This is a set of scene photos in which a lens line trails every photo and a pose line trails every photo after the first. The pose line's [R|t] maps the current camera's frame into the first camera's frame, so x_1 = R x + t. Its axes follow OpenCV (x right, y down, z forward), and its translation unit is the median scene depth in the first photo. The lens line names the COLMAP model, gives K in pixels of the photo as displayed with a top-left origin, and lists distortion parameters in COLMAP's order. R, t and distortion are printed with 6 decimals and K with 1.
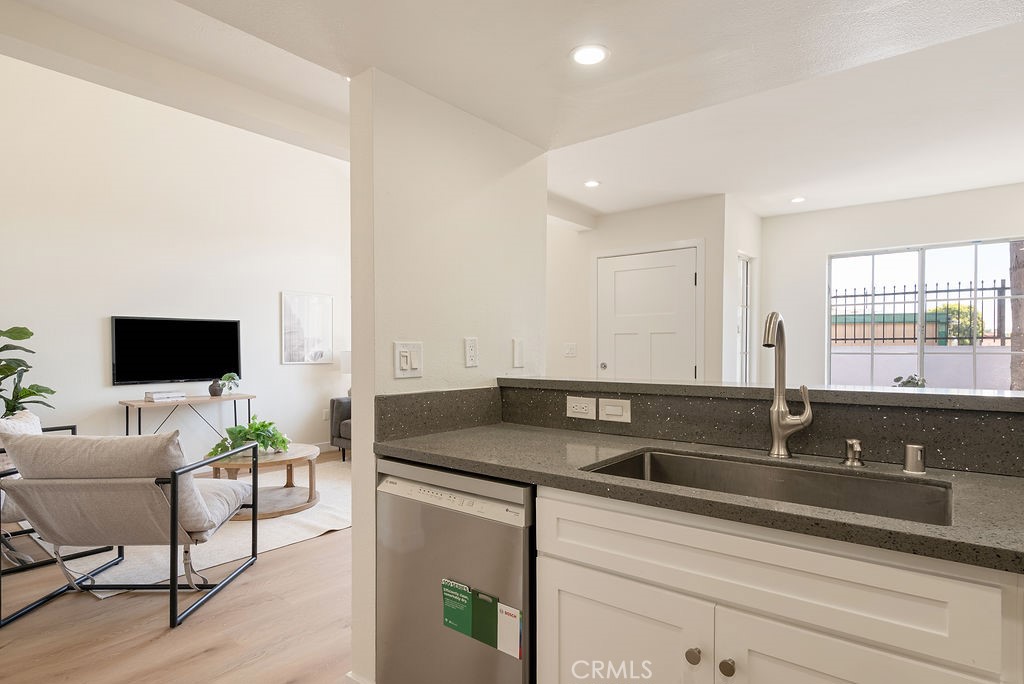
lens RADIAL K [[552.3, 0, 512.5], [0, 552.3, 355.7], [0, 0, 1]] dist [0.004697, 0.000988]
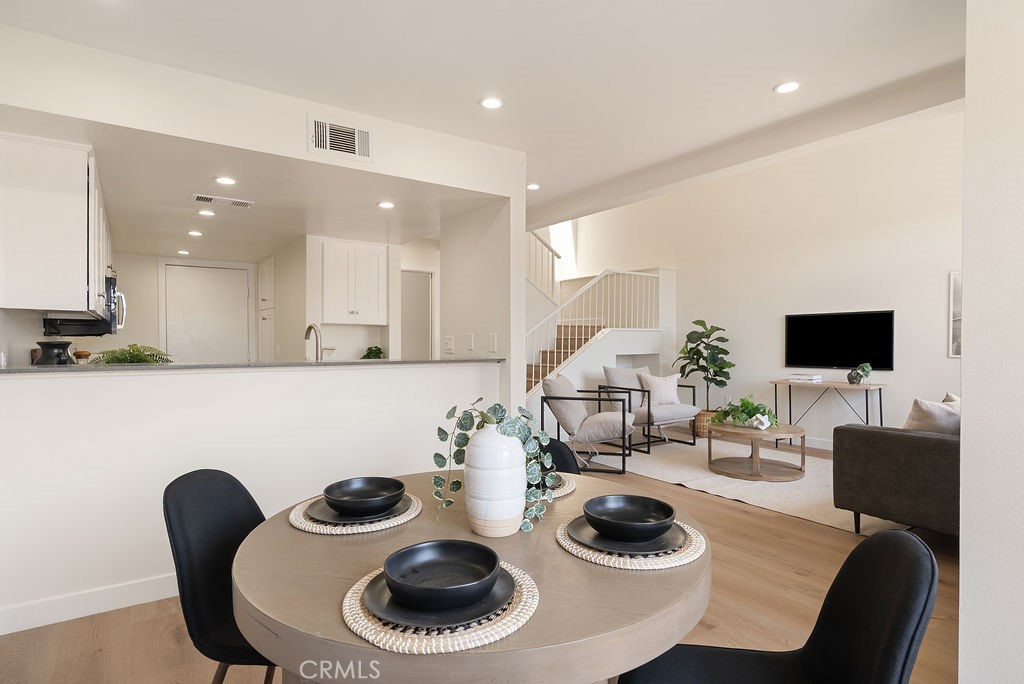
lens RADIAL K [[548.2, 0, 512.0], [0, 548.2, 342.0], [0, 0, 1]] dist [-0.000558, -0.000089]
pose [[-0.302120, 0.001727, -0.953268, 0.722264], [-0.012549, 0.999905, 0.005788, -0.005780], [0.953187, 0.013711, -0.302069, 0.745491]]
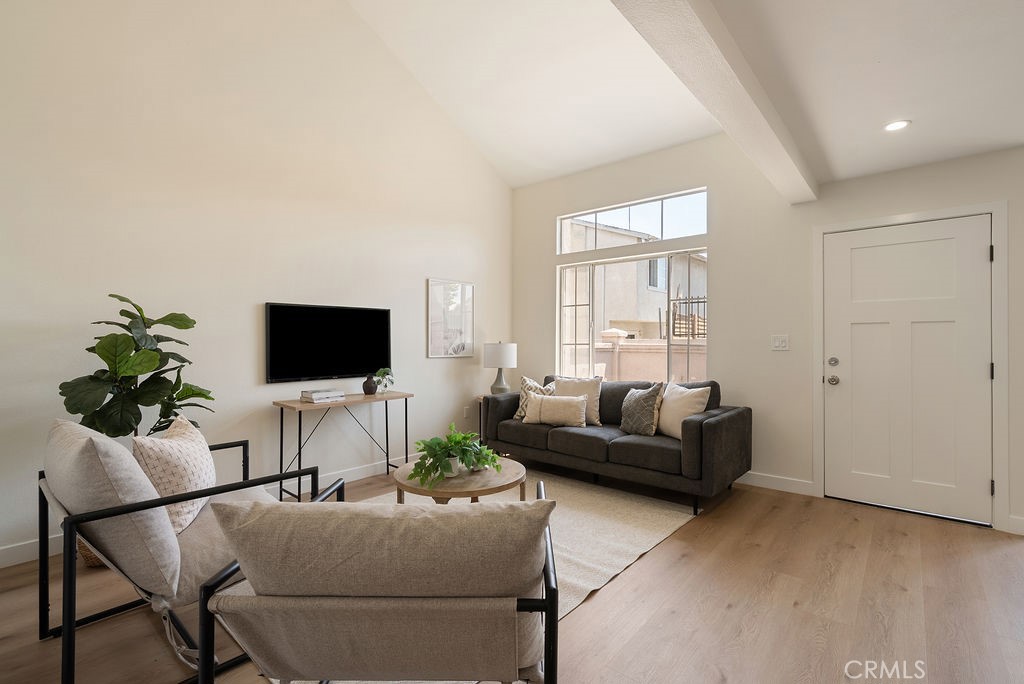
lens RADIAL K [[474.0, 0, 510.9], [0, 474.0, 338.6], [0, 0, 1]] dist [0.001697, 0.000379]
pose [[0.999010, 0.001159, -0.044462, -0.300045], [-0.001930, 0.999848, -0.017313, -0.003470], [0.044436, 0.017382, 0.998861, 0.271097]]
